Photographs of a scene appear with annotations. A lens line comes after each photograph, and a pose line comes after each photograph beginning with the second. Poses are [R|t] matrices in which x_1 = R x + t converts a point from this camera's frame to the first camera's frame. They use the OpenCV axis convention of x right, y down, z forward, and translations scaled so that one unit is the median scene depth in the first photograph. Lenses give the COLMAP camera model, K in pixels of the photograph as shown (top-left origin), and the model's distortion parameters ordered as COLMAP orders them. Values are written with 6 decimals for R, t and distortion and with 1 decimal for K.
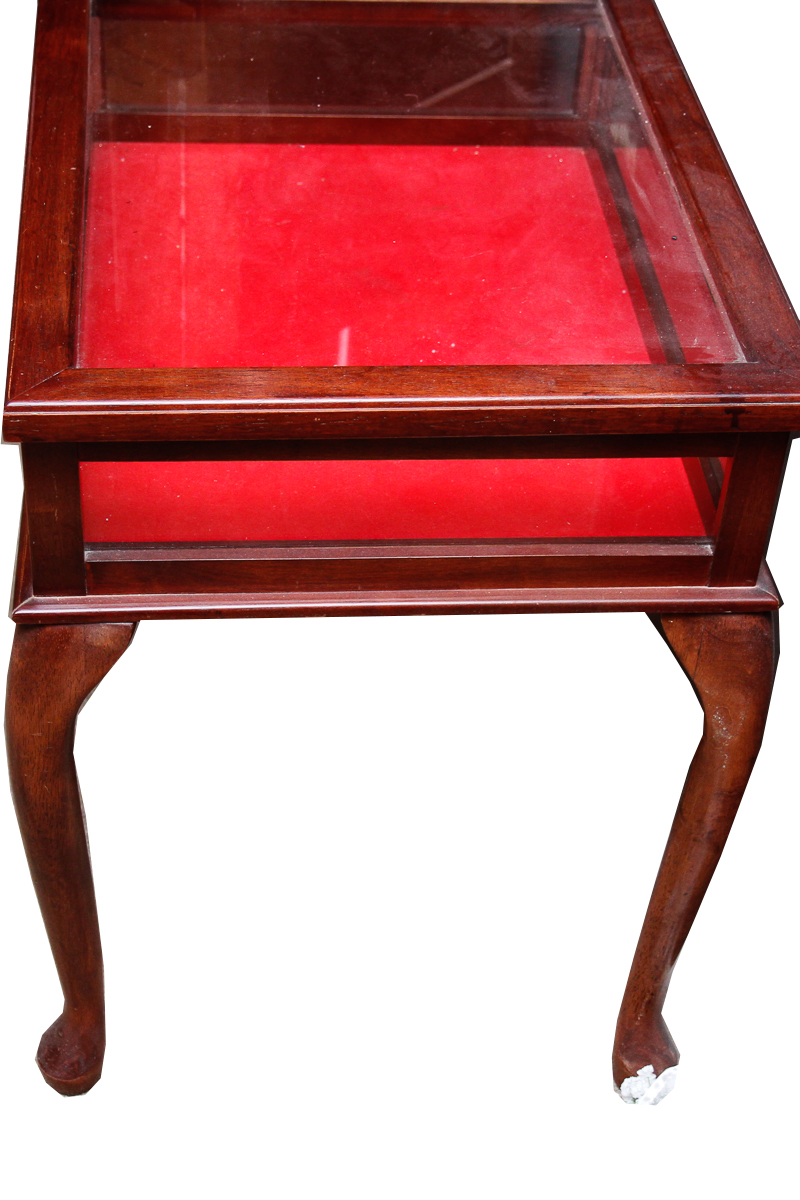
lens RADIAL K [[1915.0, 0, 400.0], [0, 1915.0, 600.0], [0, 0, 1]] dist [0.043076, 0.073196]
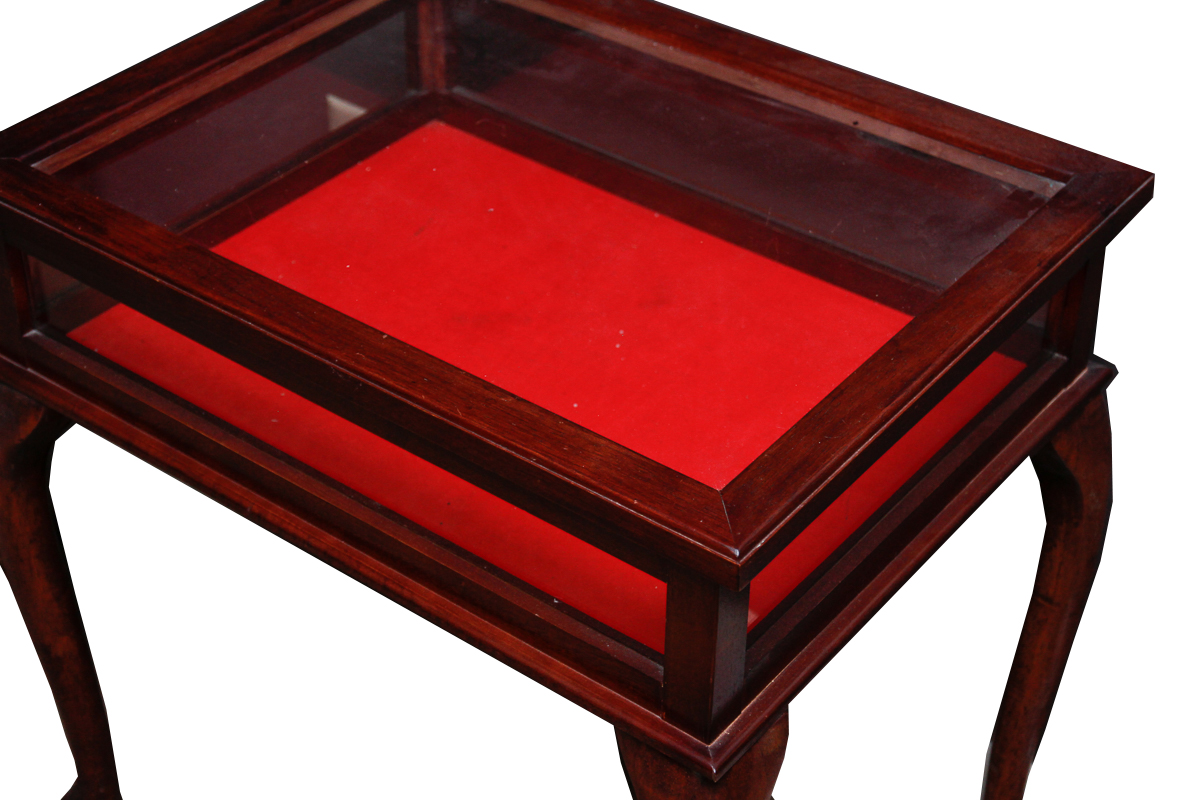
lens RADIAL K [[2073.3, 0, 600.0], [0, 2073.3, 400.0], [0, 0, 1]] dist [0.008920, 0.017942]
pose [[0.675288, -0.479284, 0.560601, -0.668252], [0.502710, 0.855273, 0.125660, -0.279892], [-0.539694, 0.196963, 0.818496, 0.199185]]
